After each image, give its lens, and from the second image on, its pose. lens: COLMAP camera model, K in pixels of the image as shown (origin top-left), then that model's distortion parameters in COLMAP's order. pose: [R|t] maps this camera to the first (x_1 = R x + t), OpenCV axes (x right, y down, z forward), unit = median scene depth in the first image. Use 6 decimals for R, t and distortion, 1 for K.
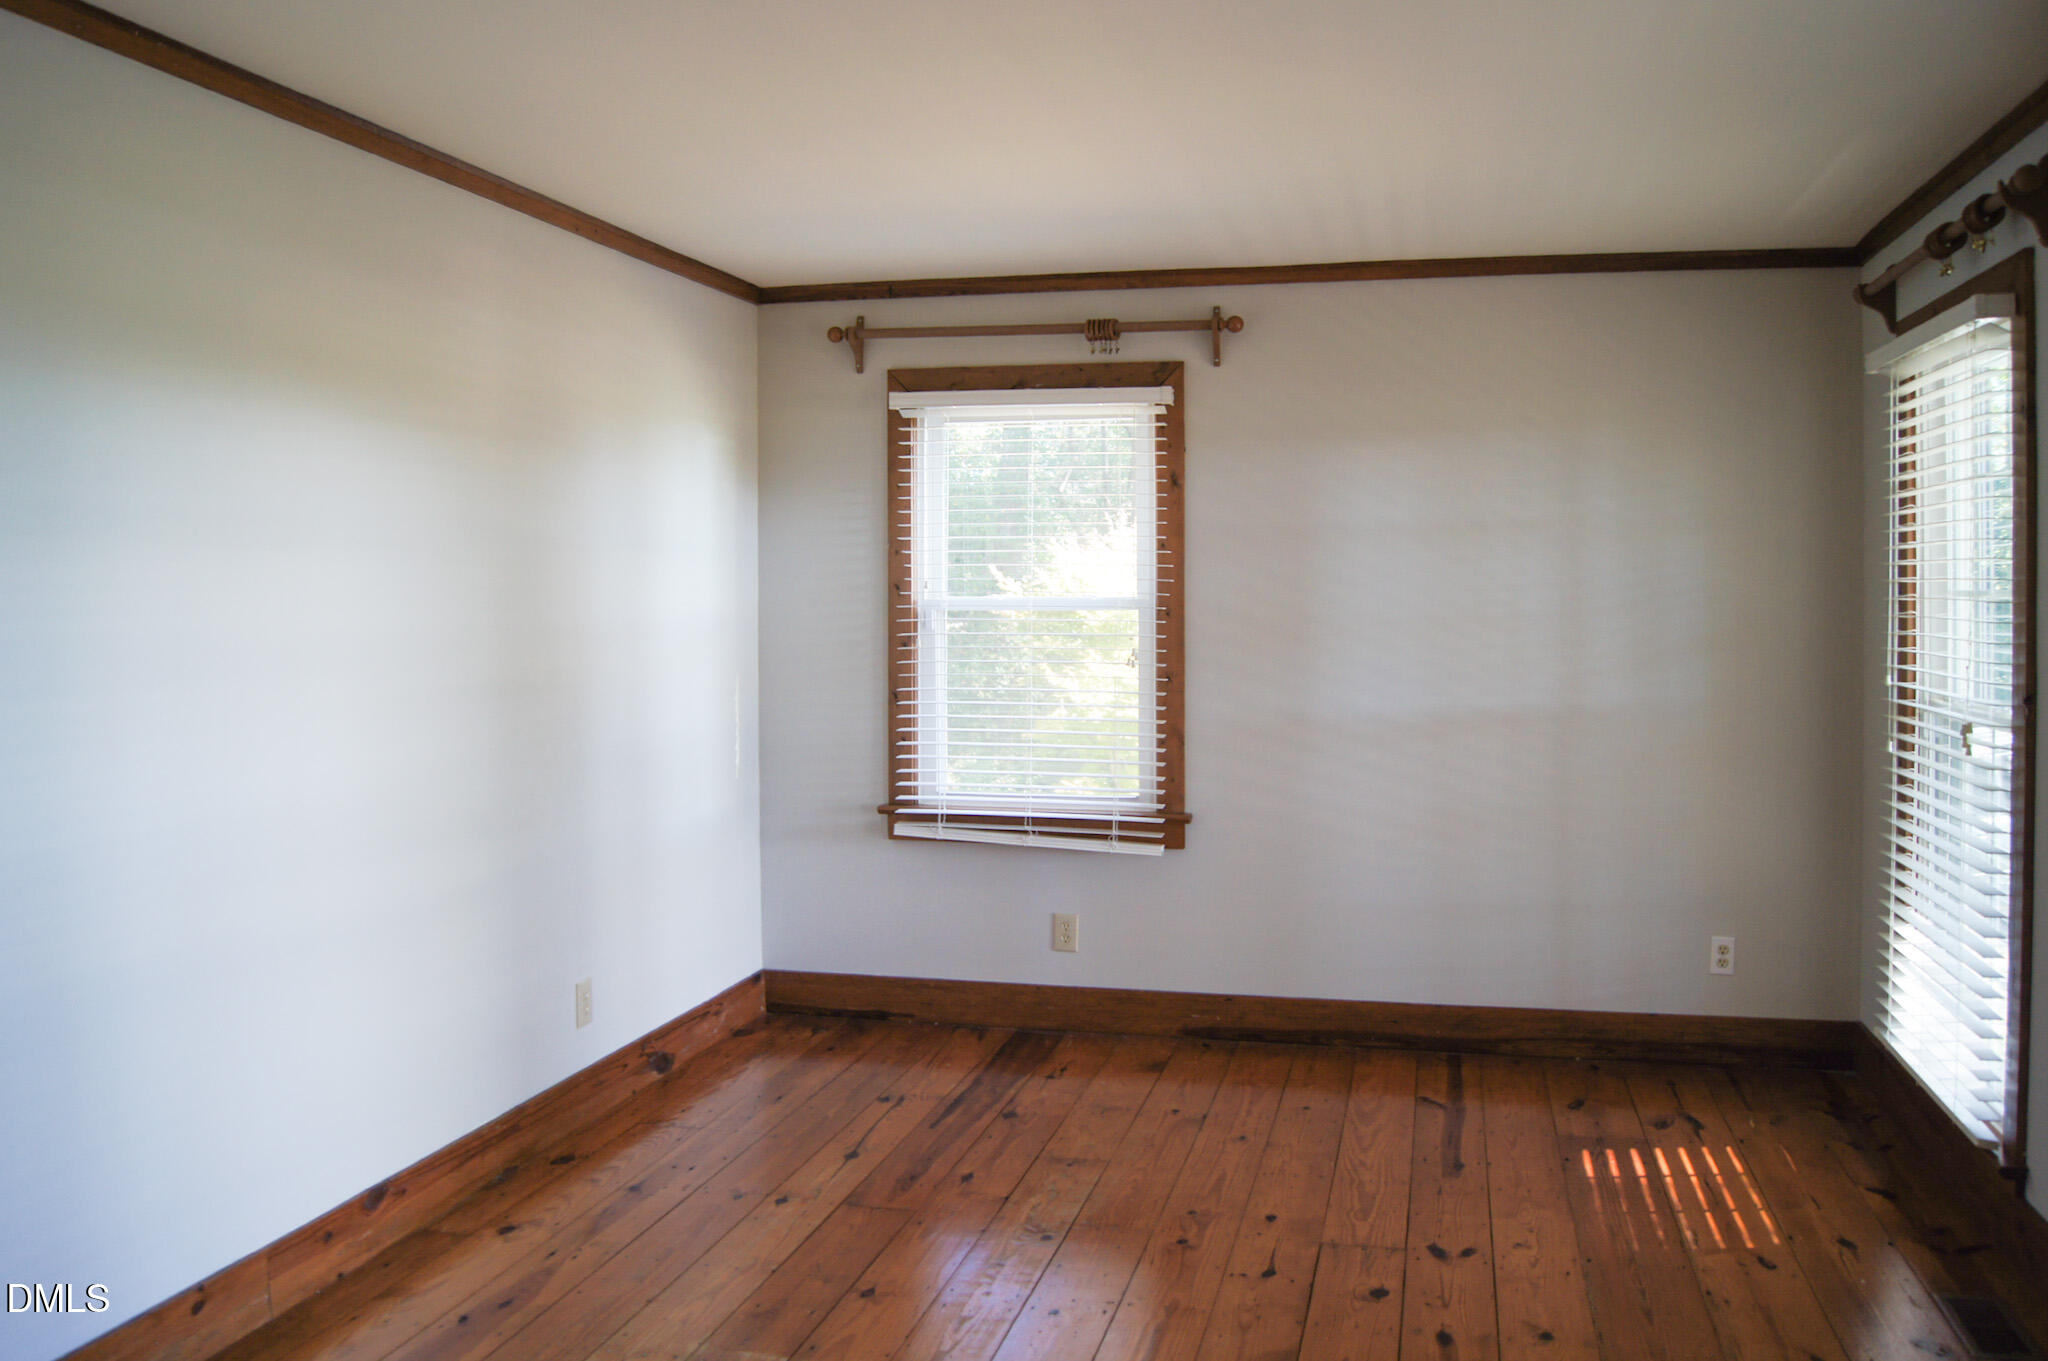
lens RADIAL K [[1705.9, 0, 1023.8], [0, 1705.9, 624.3], [0, 0, 1]] dist [-0.060122, 0.013584]
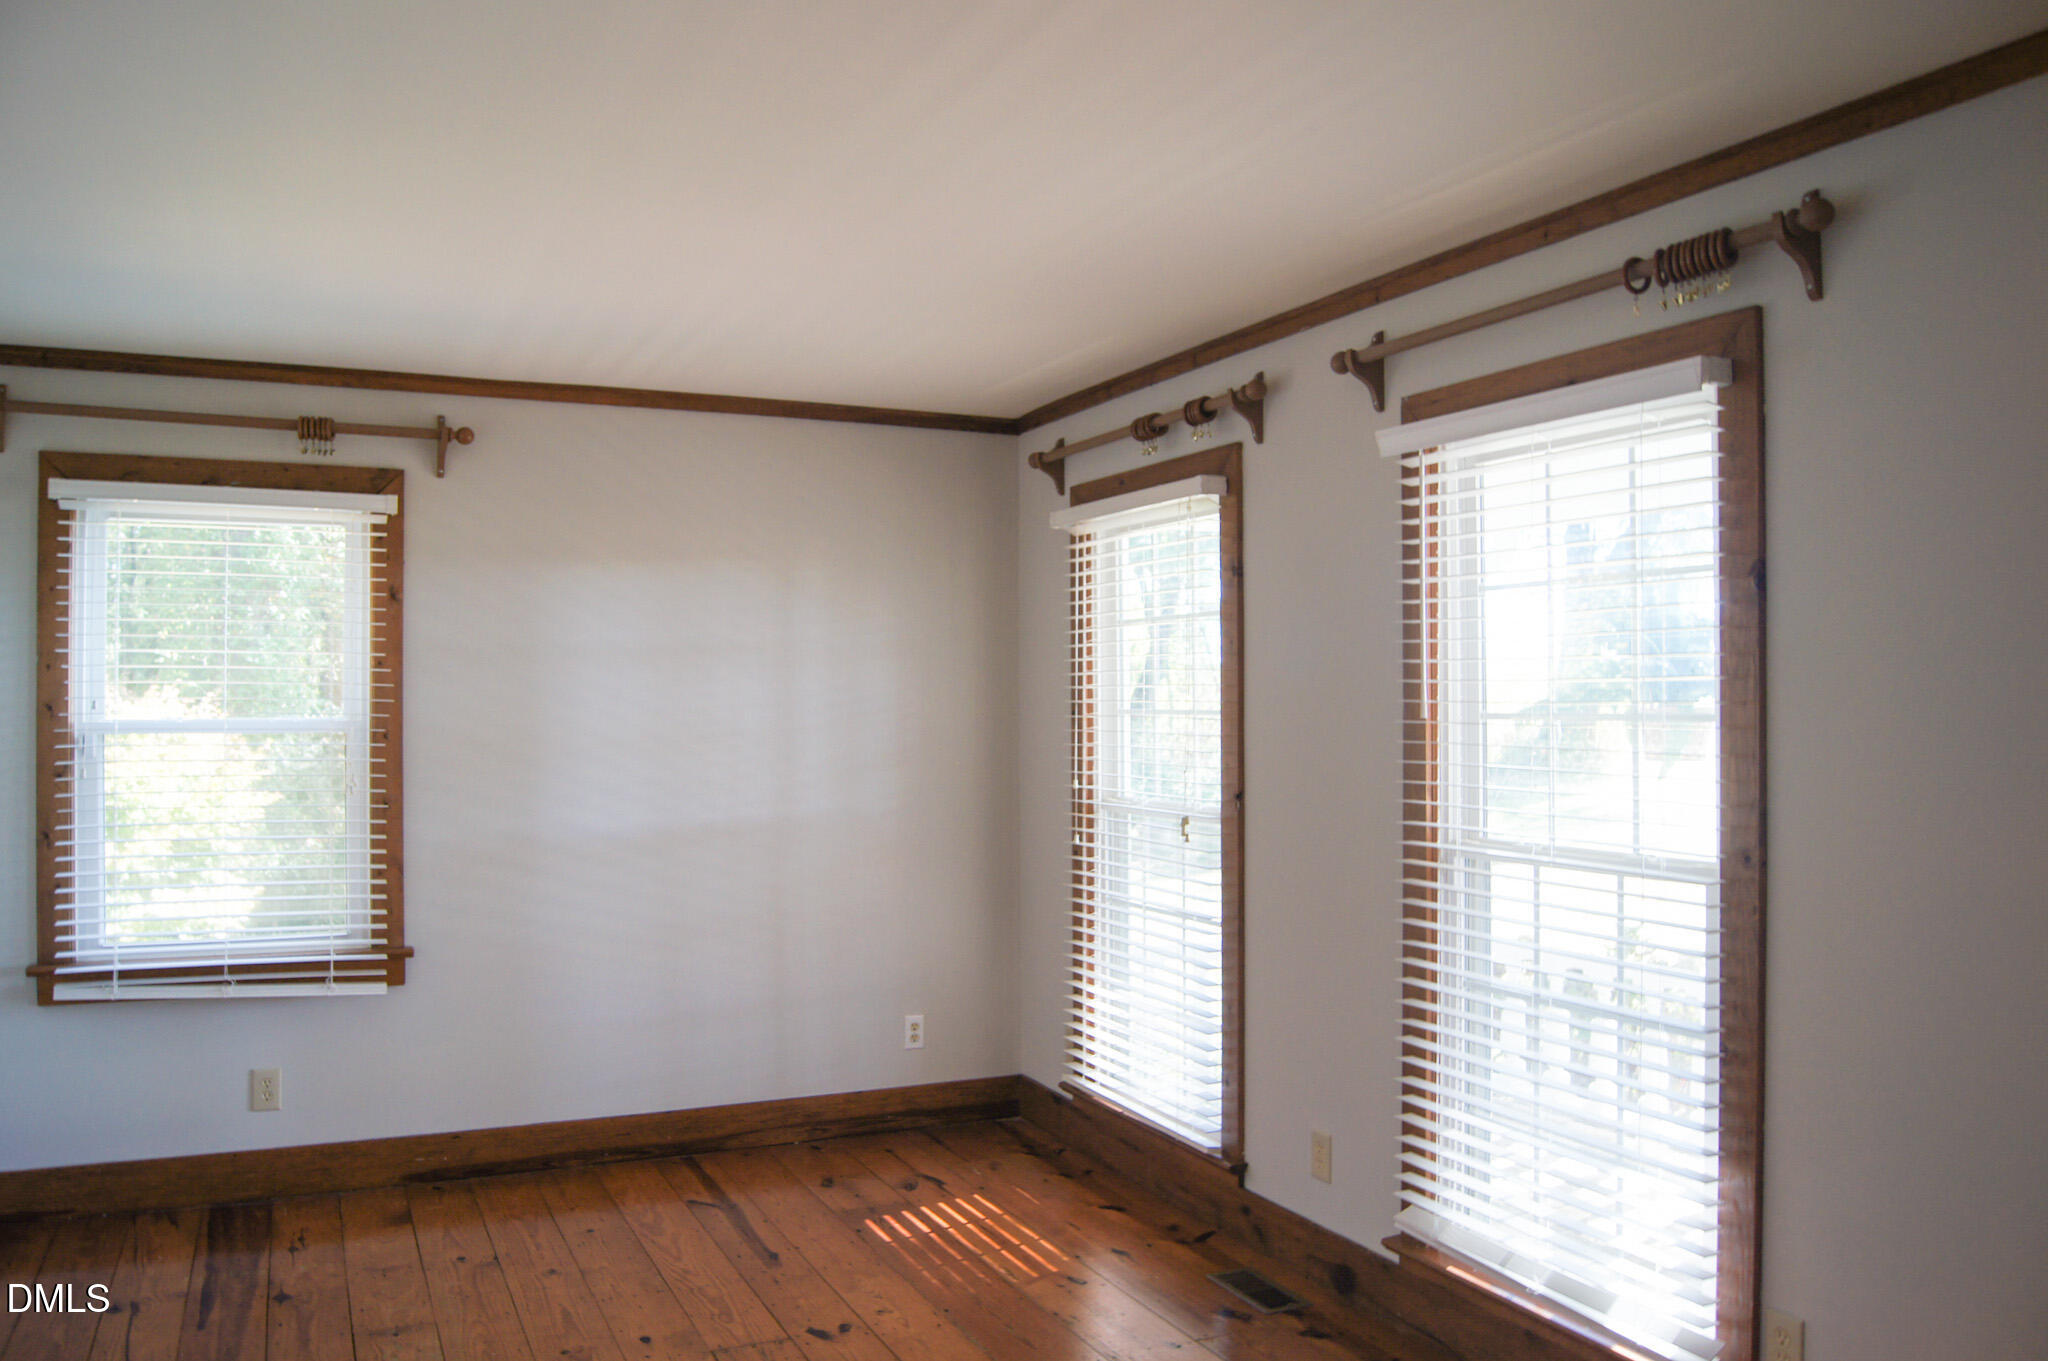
lens RADIAL K [[1658.0, 0, 1028.5], [0, 1658.0, 710.2], [0, 0, 1]] dist [-0.063817, -0.000801]
pose [[0.784388, -0.000895, 0.620270, -0.208196], [0.013476, 0.999788, -0.015599, -0.001463], [-0.620125, 0.020594, 0.784233, 0.072300]]
